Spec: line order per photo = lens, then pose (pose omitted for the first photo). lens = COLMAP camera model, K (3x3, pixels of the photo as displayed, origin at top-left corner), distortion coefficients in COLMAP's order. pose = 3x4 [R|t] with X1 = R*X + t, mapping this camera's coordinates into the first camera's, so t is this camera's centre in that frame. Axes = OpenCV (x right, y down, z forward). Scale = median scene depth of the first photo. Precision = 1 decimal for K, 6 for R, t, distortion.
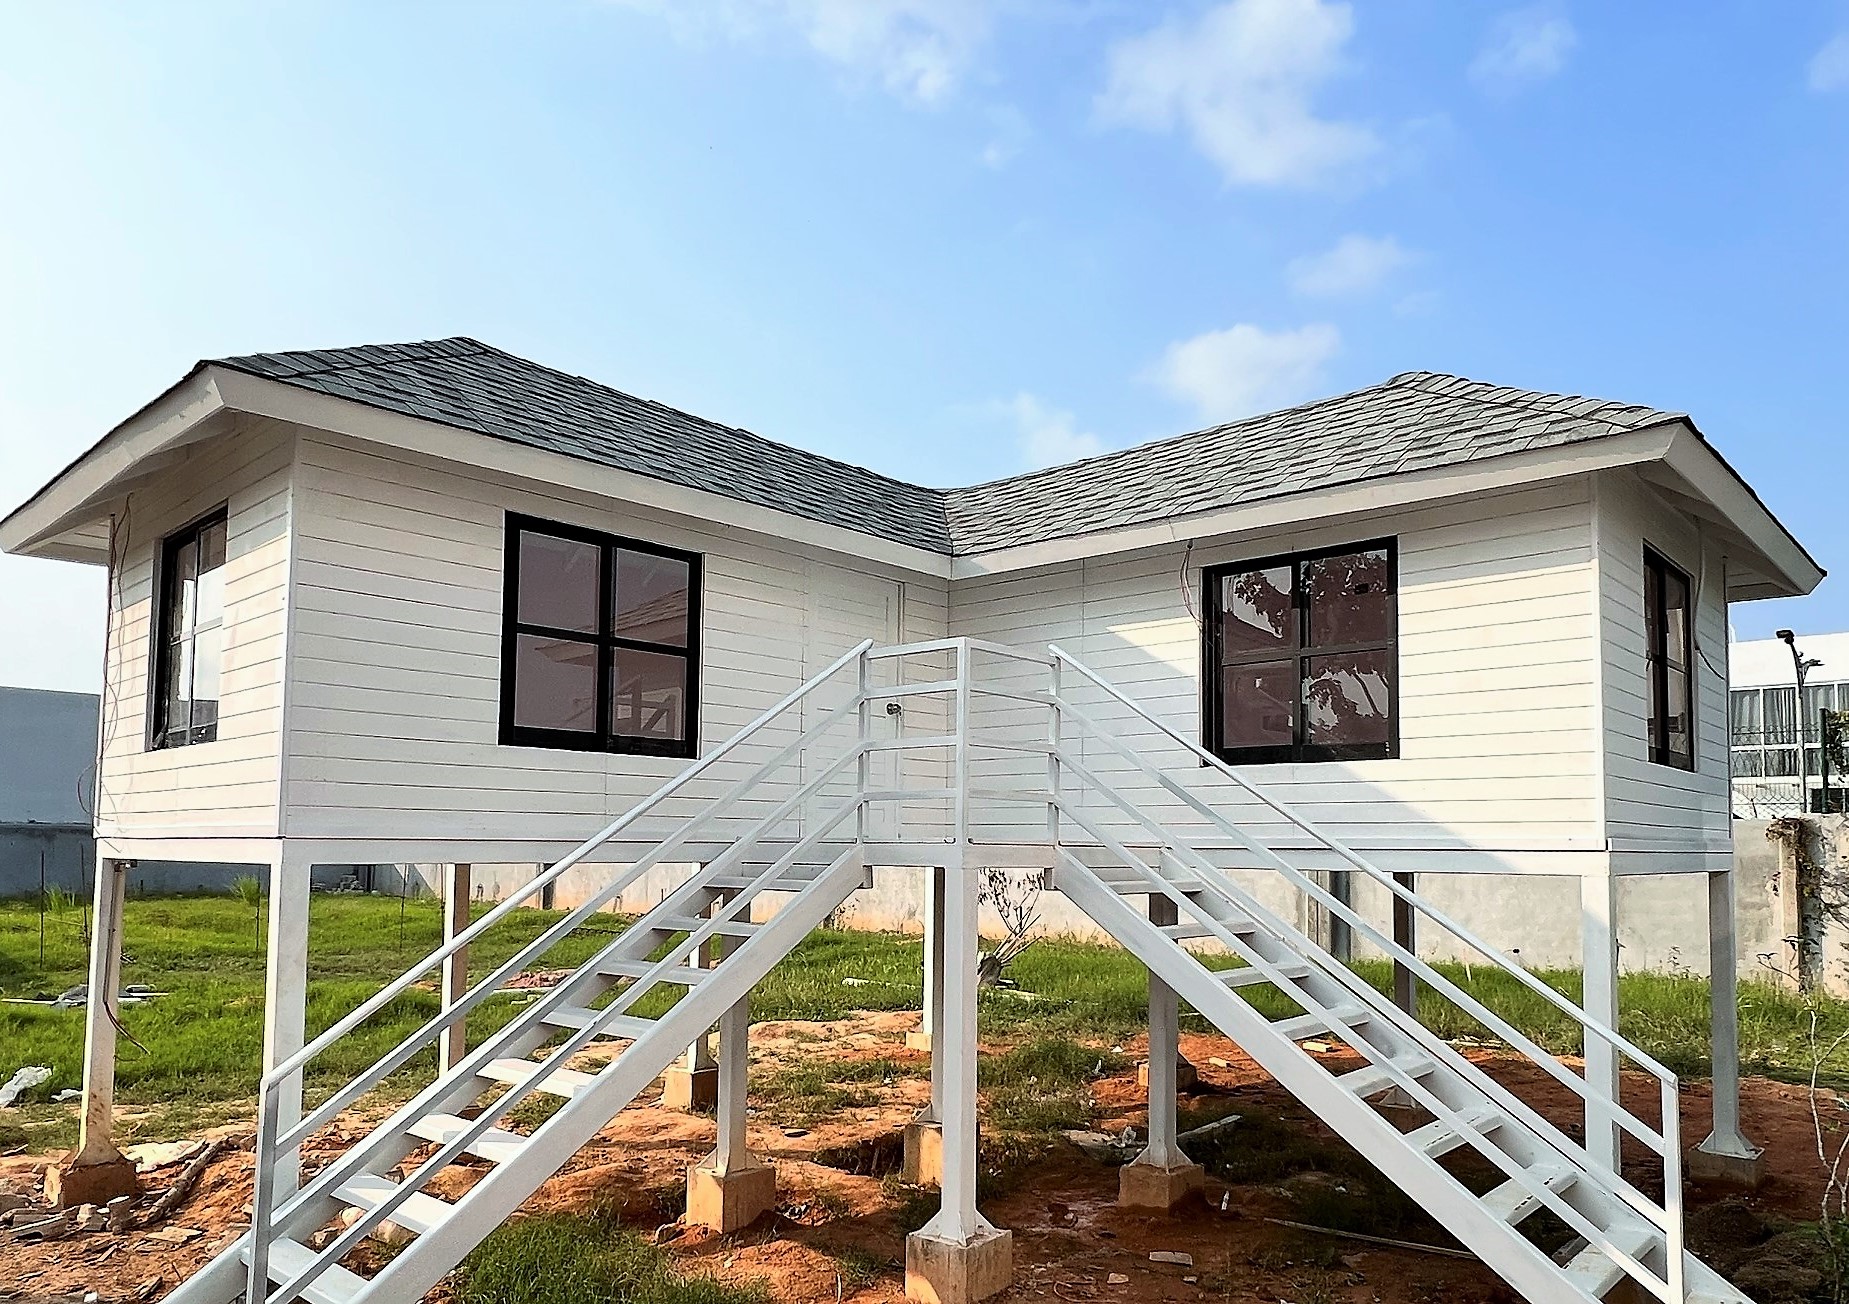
lens RADIAL K [[1218.4, 0, 1021.7], [0, 1218.4, 736.7], [0, 0, 1]] dist [-0.007482, -0.001720]
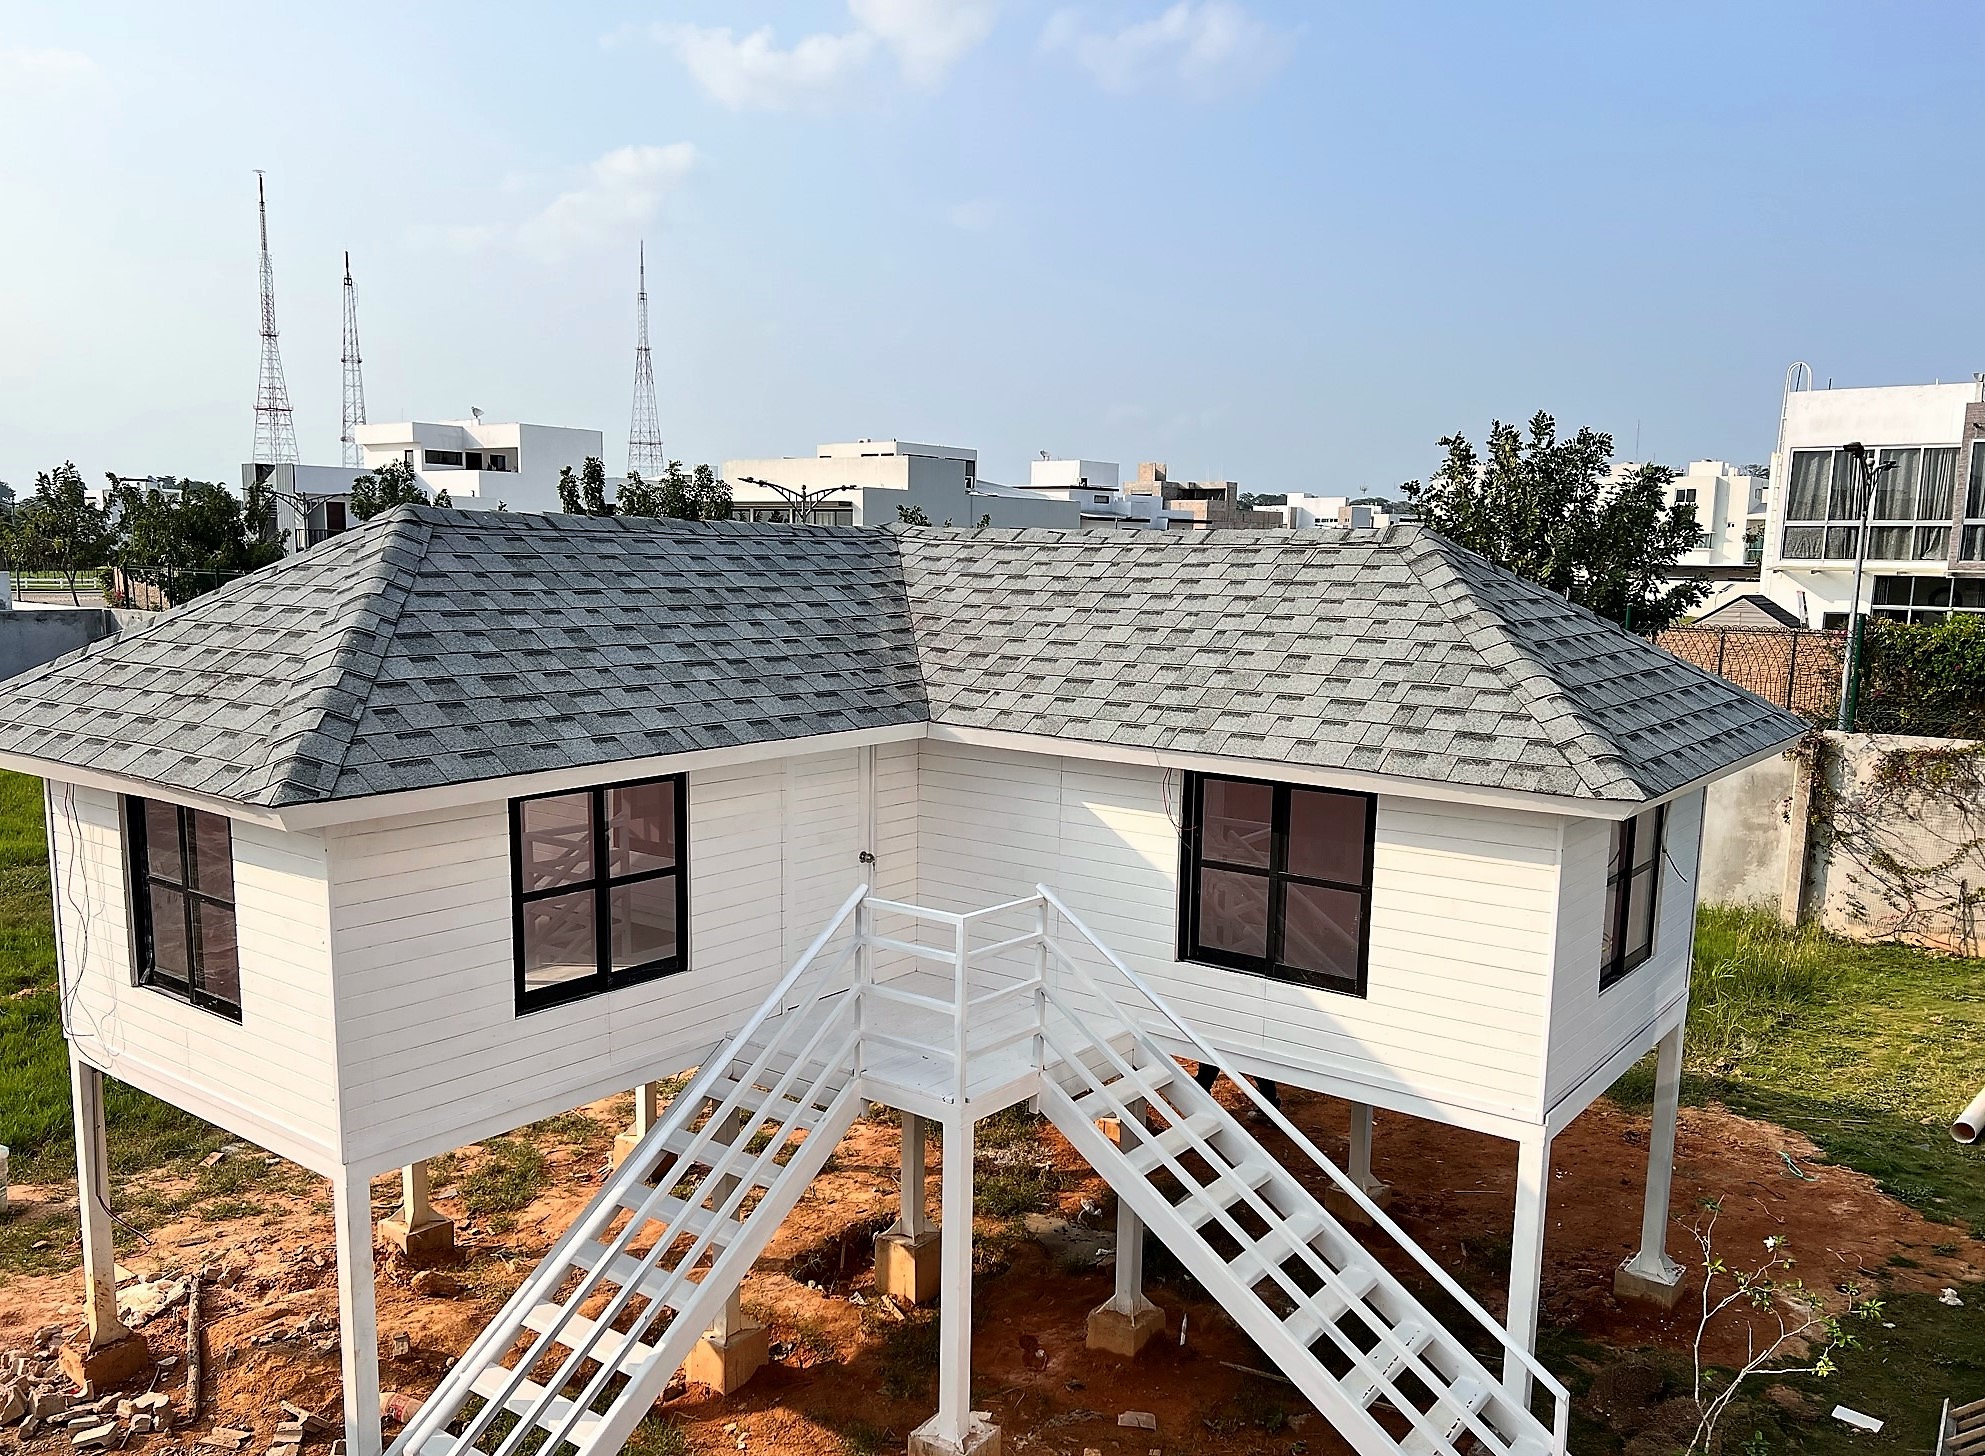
lens RADIAL K [[1535.4, 0, 992.5], [0, 1535.4, 728.0], [0, 0, 1]] dist [0.085947, -0.110311]
pose [[0.998583, 0.001945, 0.053188, -0.080386], [-0.013141, 0.977401, 0.210984, -0.454656], [-0.051575, -0.211384, 0.976041, -0.232836]]
